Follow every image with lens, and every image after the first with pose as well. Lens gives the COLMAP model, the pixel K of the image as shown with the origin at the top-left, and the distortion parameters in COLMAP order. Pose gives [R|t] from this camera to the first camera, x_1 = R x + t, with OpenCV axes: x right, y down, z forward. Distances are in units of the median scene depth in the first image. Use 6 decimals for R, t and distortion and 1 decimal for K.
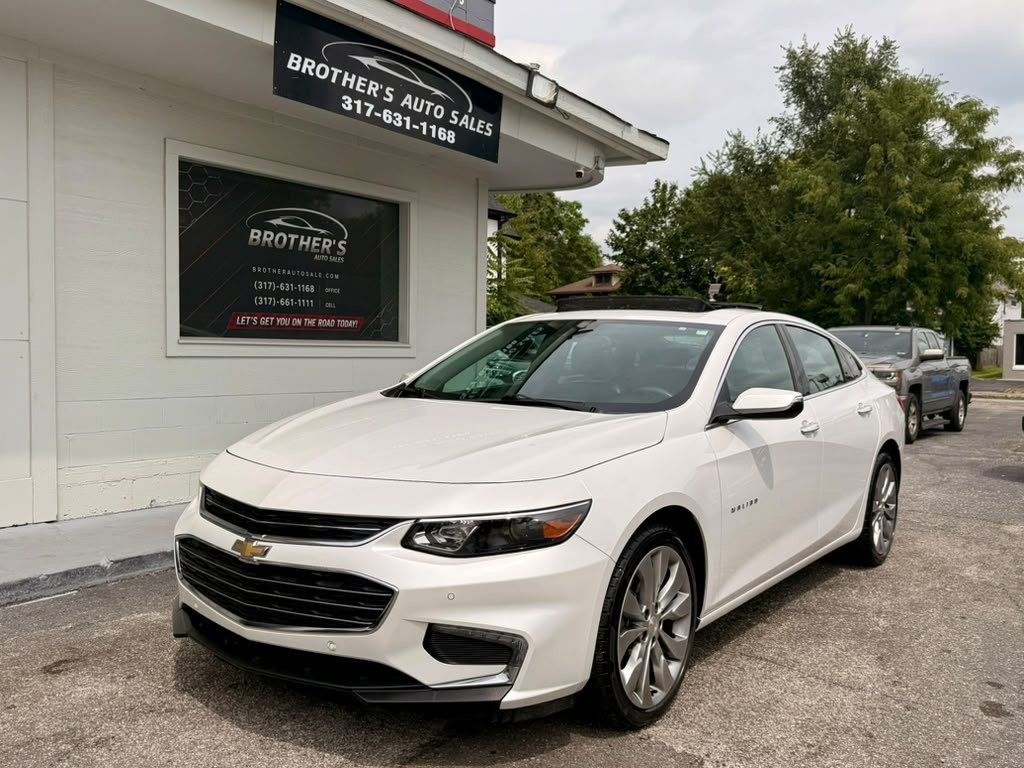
lens RADIAL K [[896.9, 0, 515.4], [0, 896.9, 385.8], [0, 0, 1]] dist [0.136234, -0.249551]
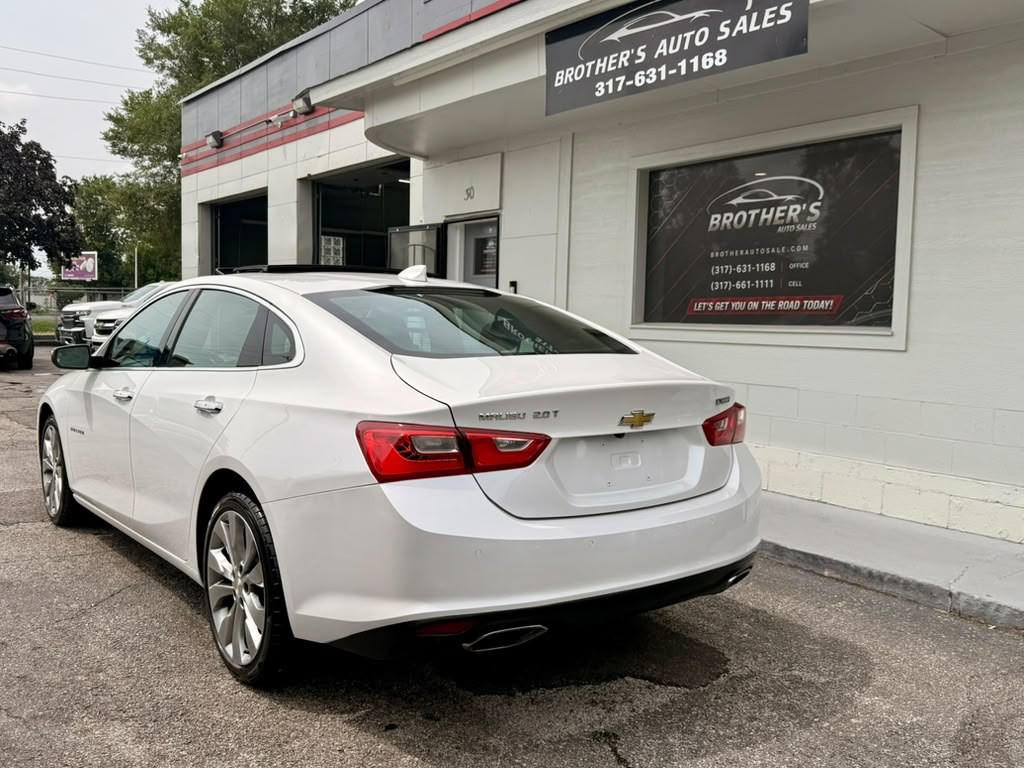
lens RADIAL K [[904.7, 0, 509.2], [0, 904.7, 385.2], [0, 0, 1]] dist [0.115077, -0.222463]
pose [[-0.273037, 0.048367, -0.960787, 0.731393], [-0.067403, 0.995319, 0.069260, -0.038817], [0.959639, 0.083670, -0.268499, 1.045719]]
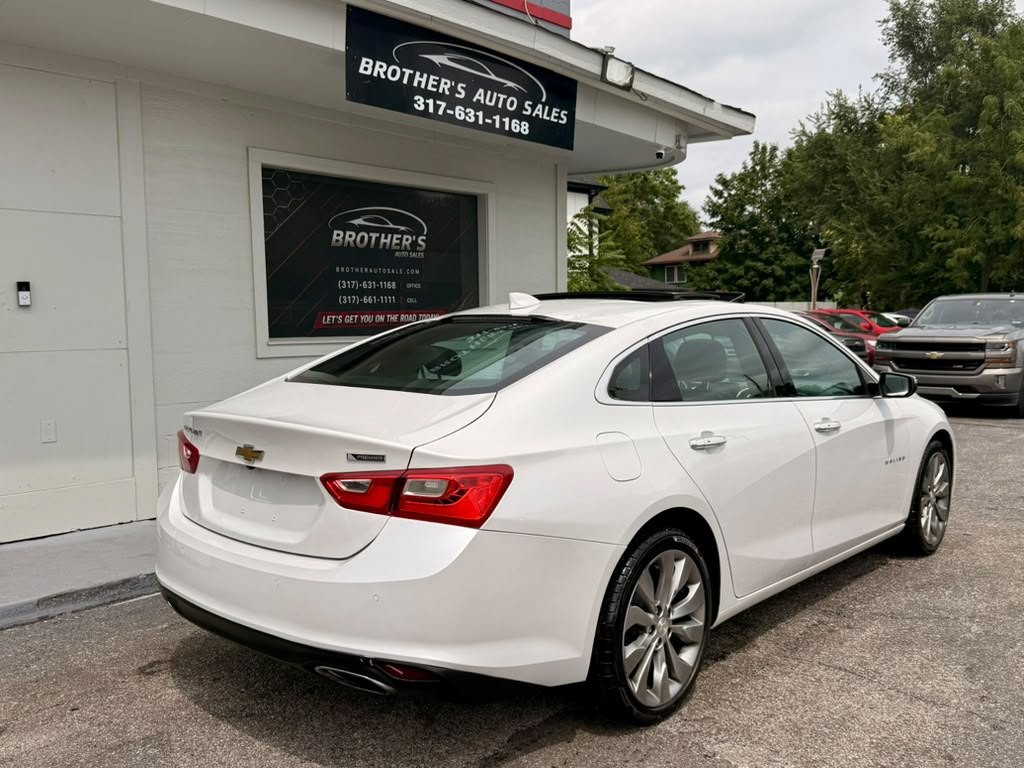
lens RADIAL K [[893.4, 0, 507.5], [0, 893.4, 388.7], [0, 0, 1]] dist [0.136091, -0.245413]
pose [[0.992814, -0.019827, -0.118016, 0.021036], [0.023835, 0.999182, 0.032654, -0.021206], [0.117272, -0.035233, 0.992475, 0.004054]]
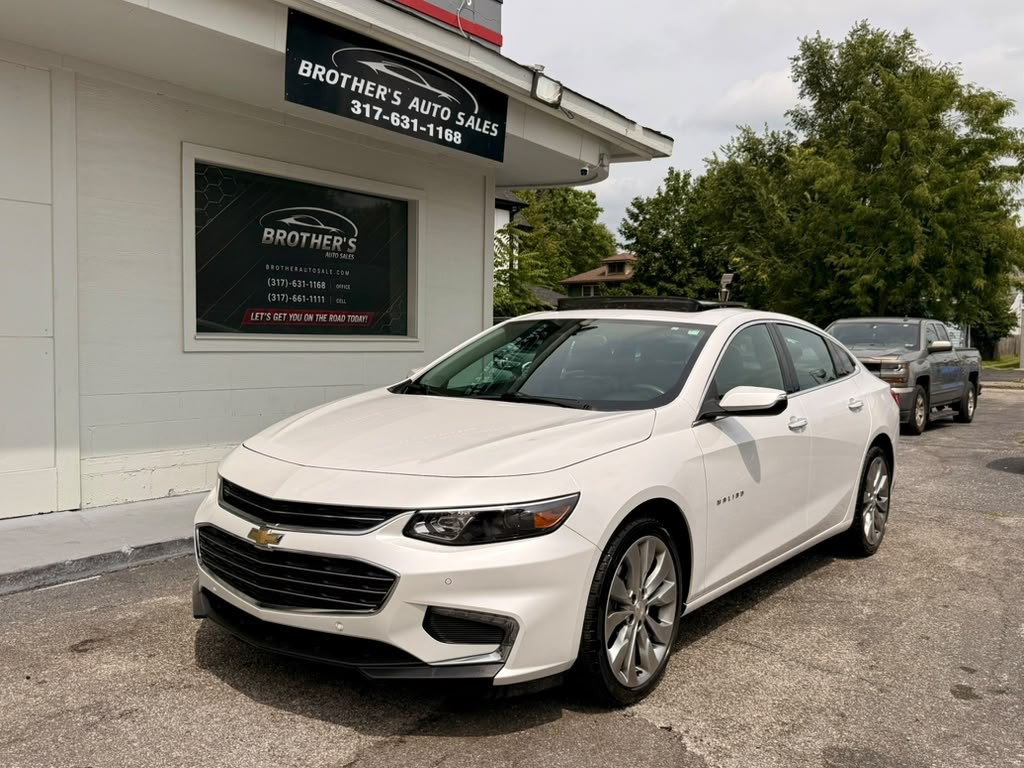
lens RADIAL K [[897.5, 0, 510.8], [0, 897.5, 382.3], [0, 0, 1]] dist [0.154434, -0.310685]
pose [[0.999796, 0.001482, -0.020159, 0.010541], [-0.001309, 0.999962, 0.008604, -0.005886], [0.020171, -0.008576, 0.999760, -0.030655]]
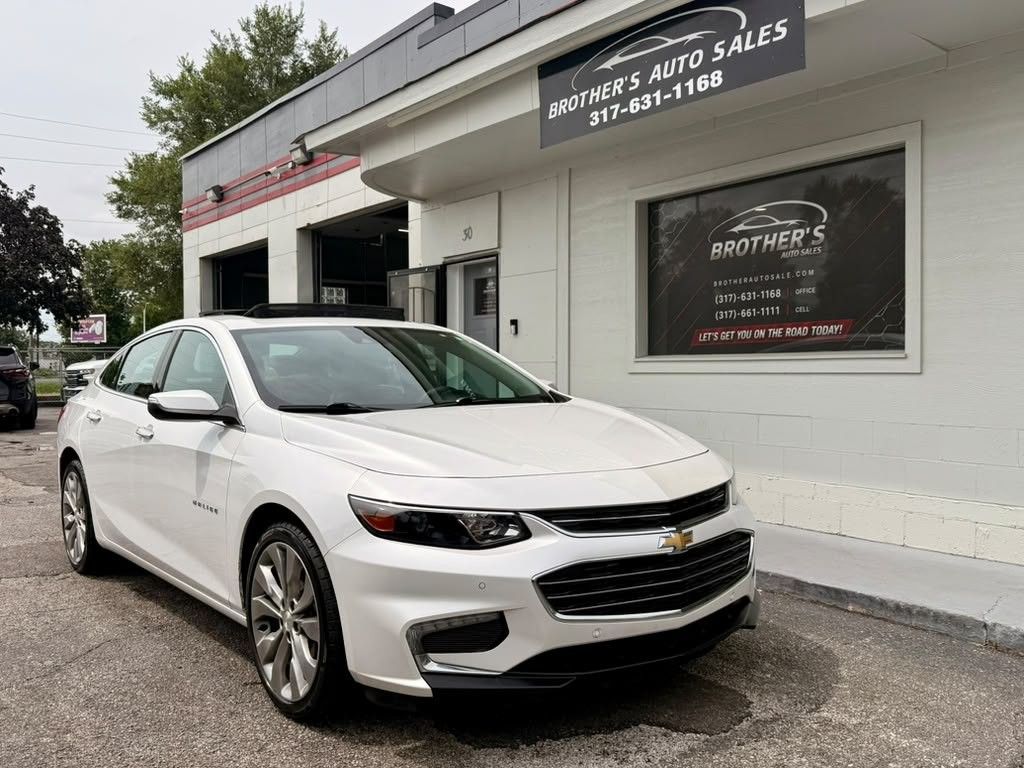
lens RADIAL K [[901.7, 0, 512.0], [0, 901.7, 387.9], [0, 0, 1]] dist [0.115813, -0.209697]
pose [[-0.277561, 0.005466, -0.960692, 0.699149], [-0.039454, 0.999075, 0.017083, -0.023852], [0.959897, 0.042645, -0.277089, 1.044261]]
